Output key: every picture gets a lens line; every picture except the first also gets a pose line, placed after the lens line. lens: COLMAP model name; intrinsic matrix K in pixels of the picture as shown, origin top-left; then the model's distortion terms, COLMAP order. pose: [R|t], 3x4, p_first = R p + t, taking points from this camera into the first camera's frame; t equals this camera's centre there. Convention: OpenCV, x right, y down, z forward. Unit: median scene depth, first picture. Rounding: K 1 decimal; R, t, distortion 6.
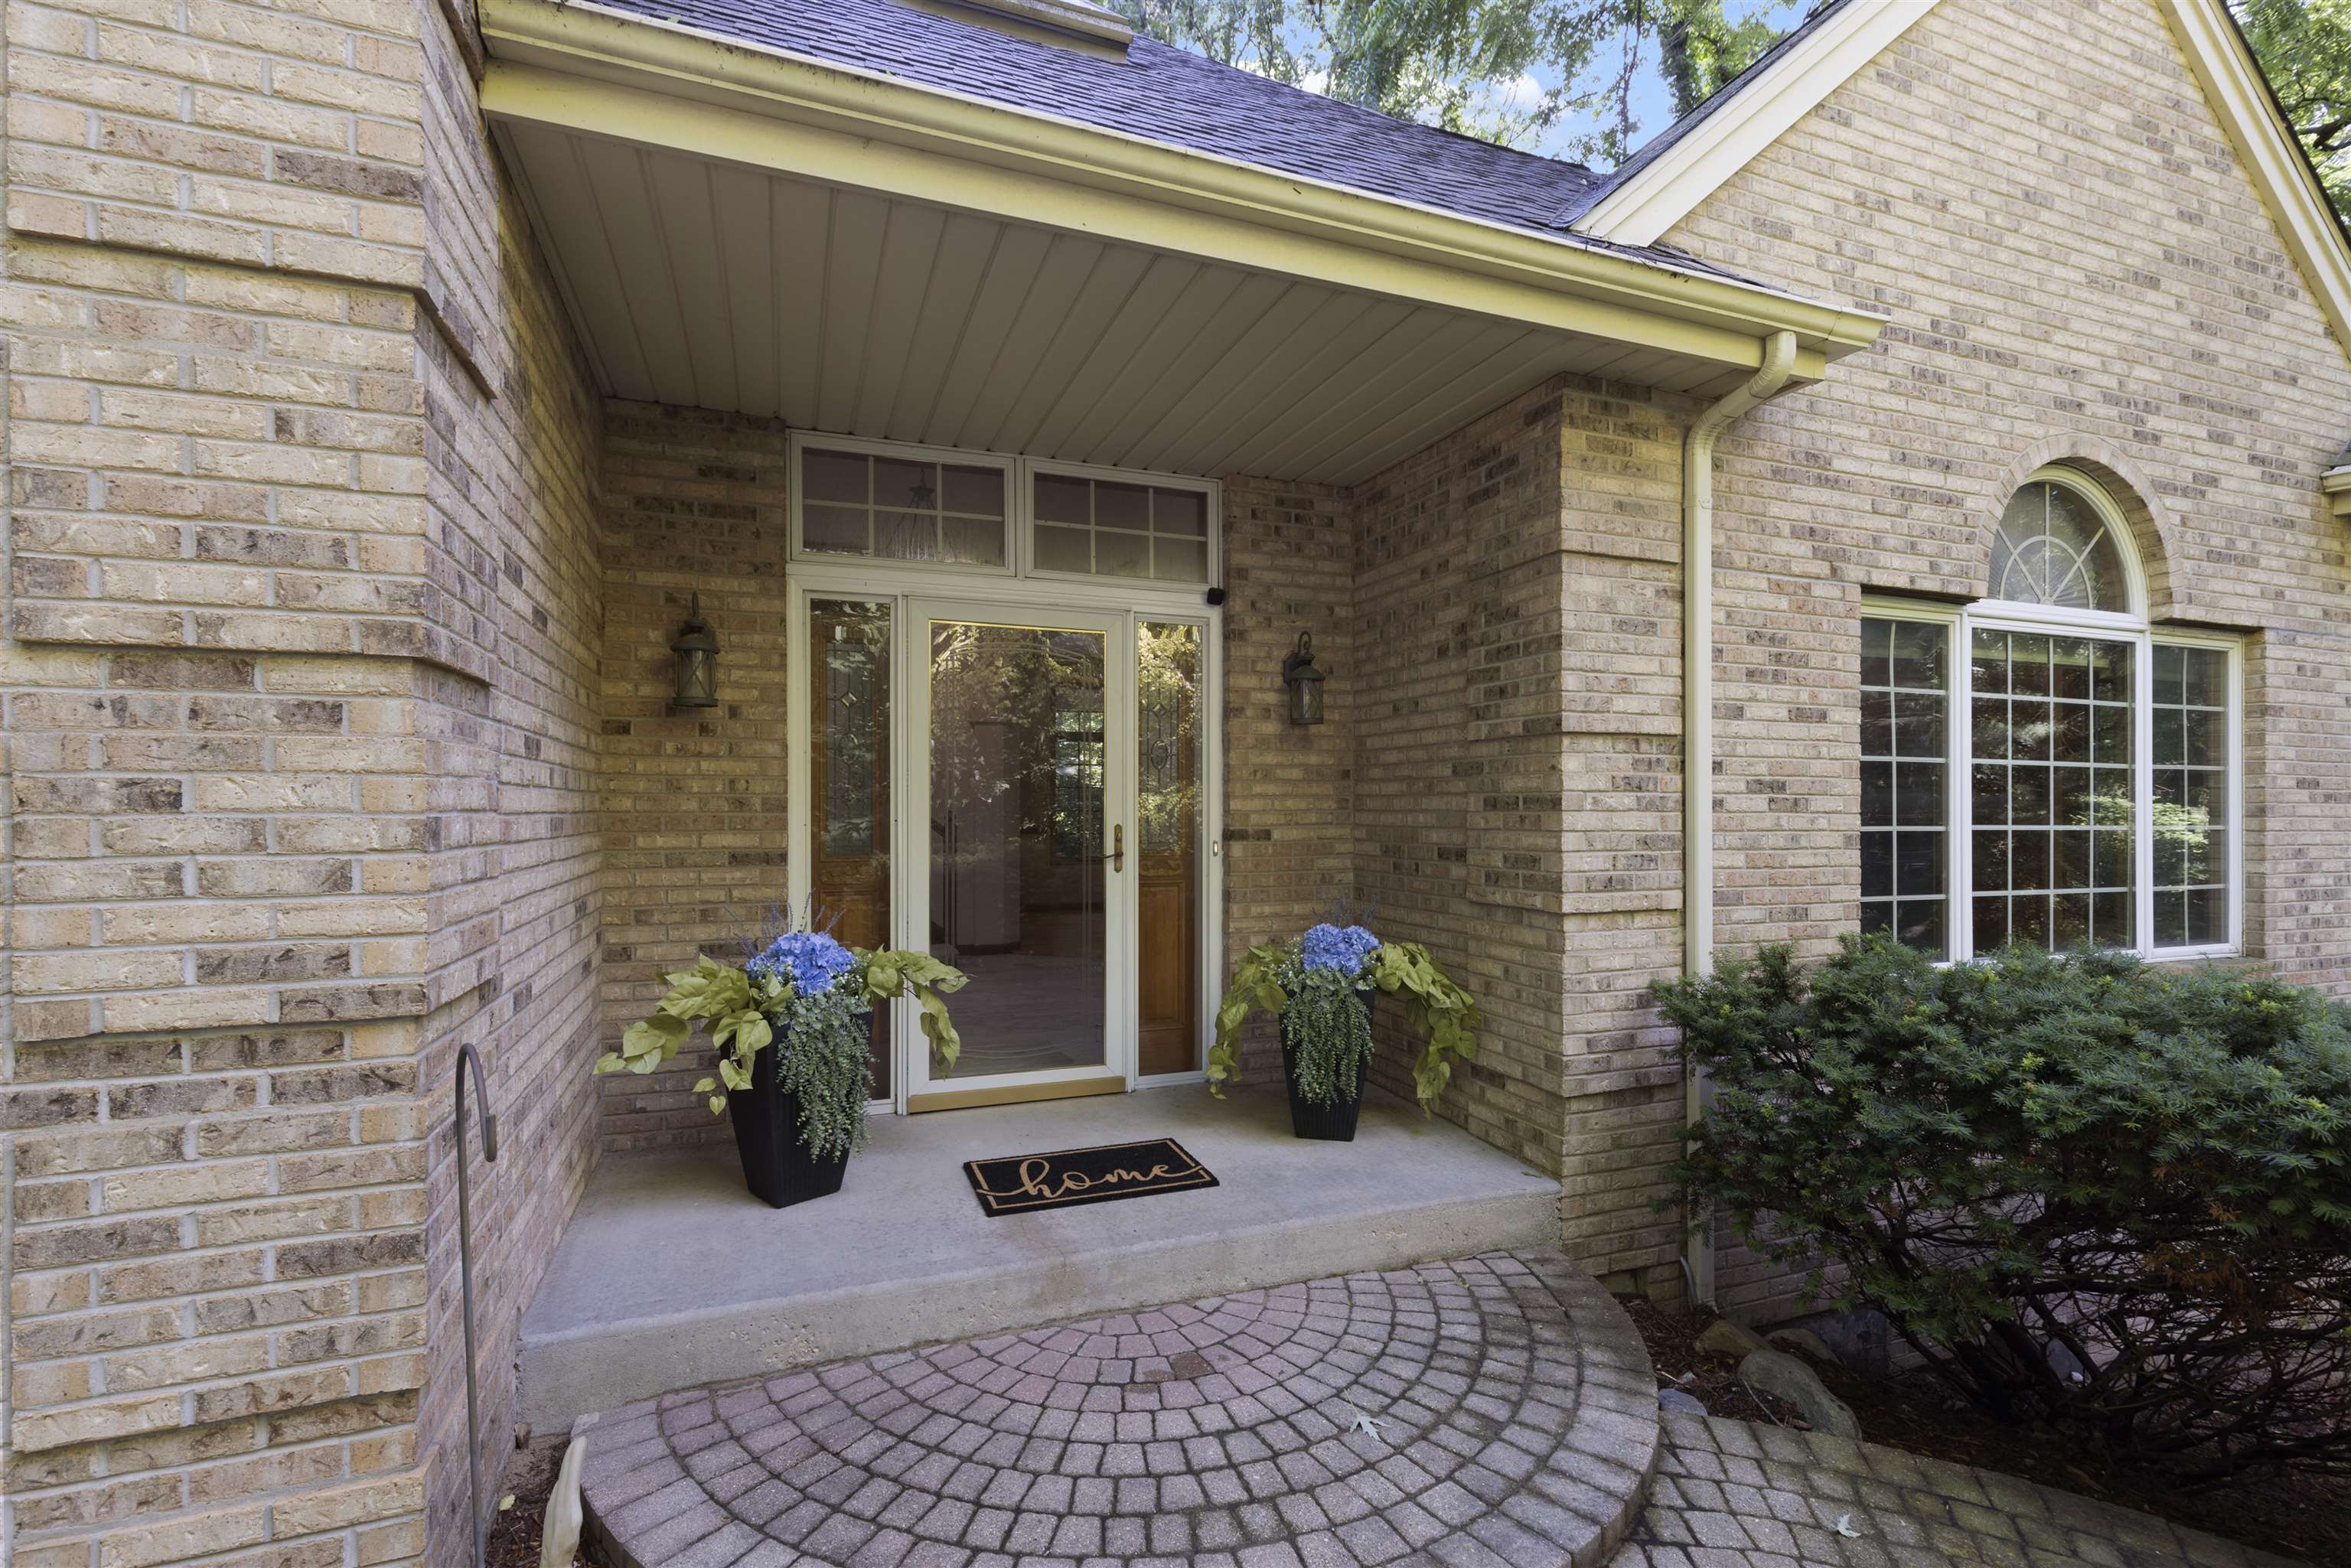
lens RADIAL K [[1050.1, 0, 1174.1], [0, 1050.1, 800.3], [0, 0, 1]] dist [0.005223, 0.000281]
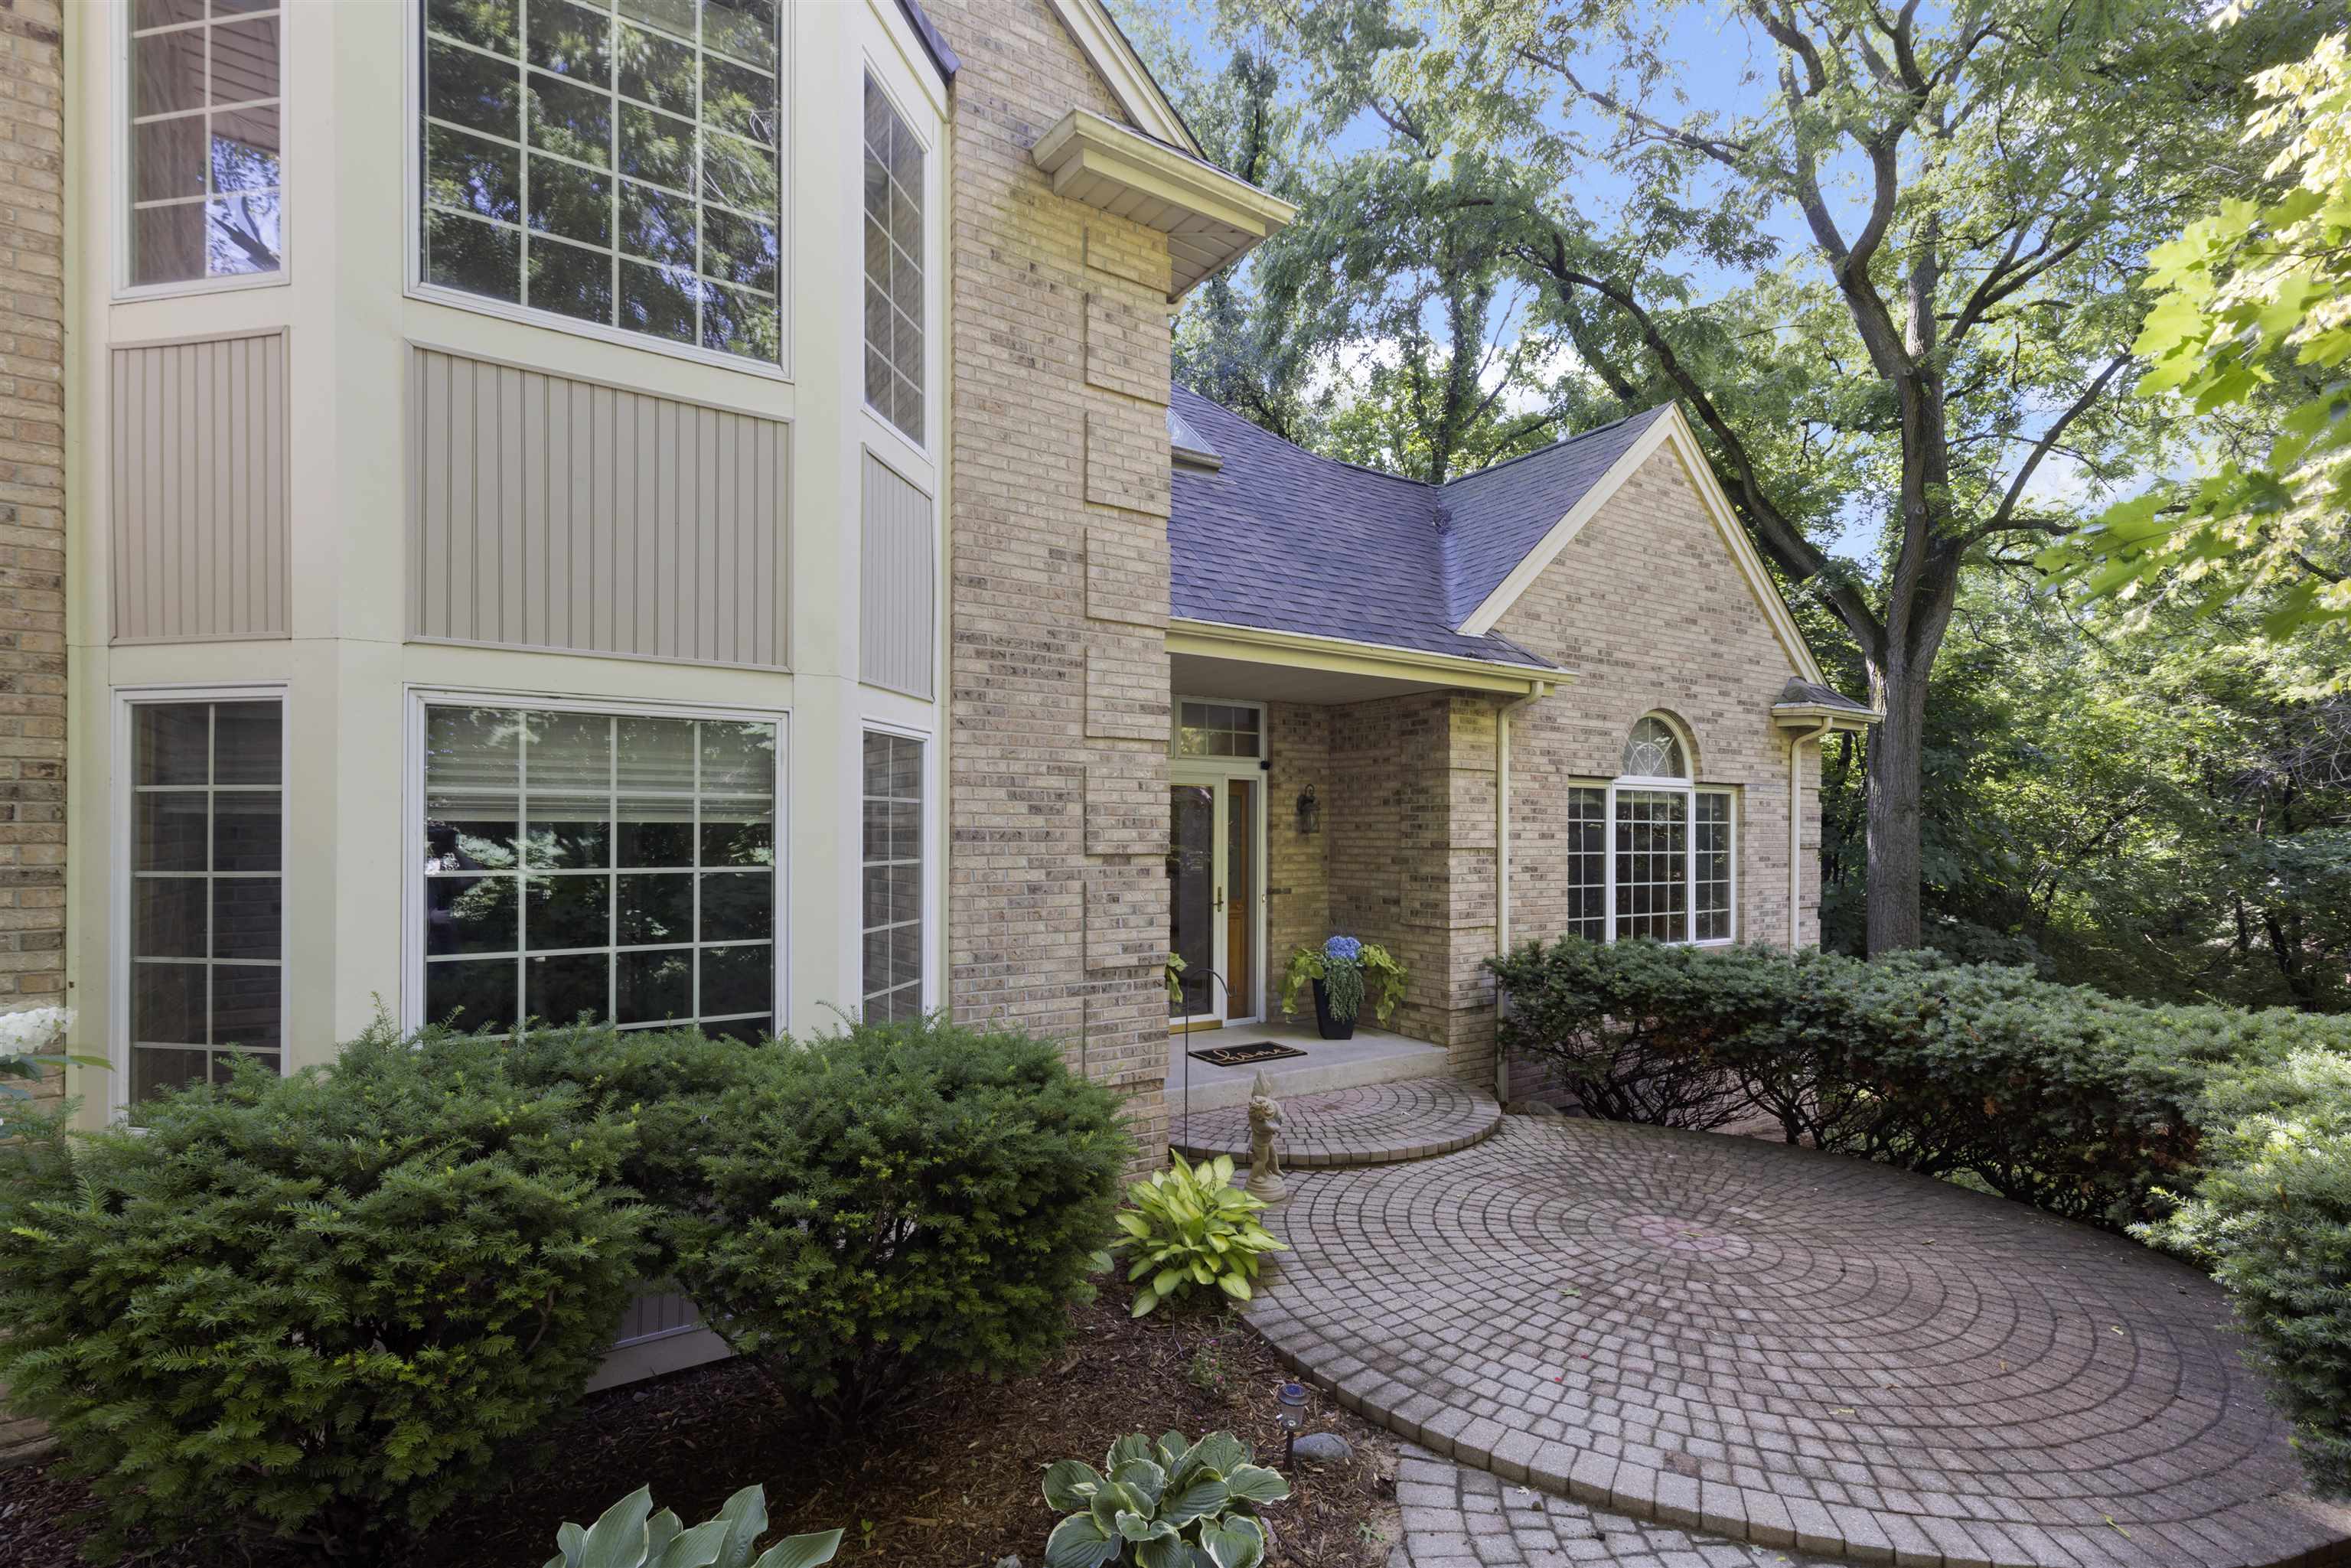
lens RADIAL K [[1050.1, 0, 1191.6], [0, 1050.1, 830.3], [0, 0, 1]] dist [0.005223, 0.000281]
pose [[0.974481, 0.002397, 0.224458, -0.612751], [-0.002666, 0.999996, 0.000895, -0.093862], [-0.224455, -0.001470, 0.974483, -0.971760]]
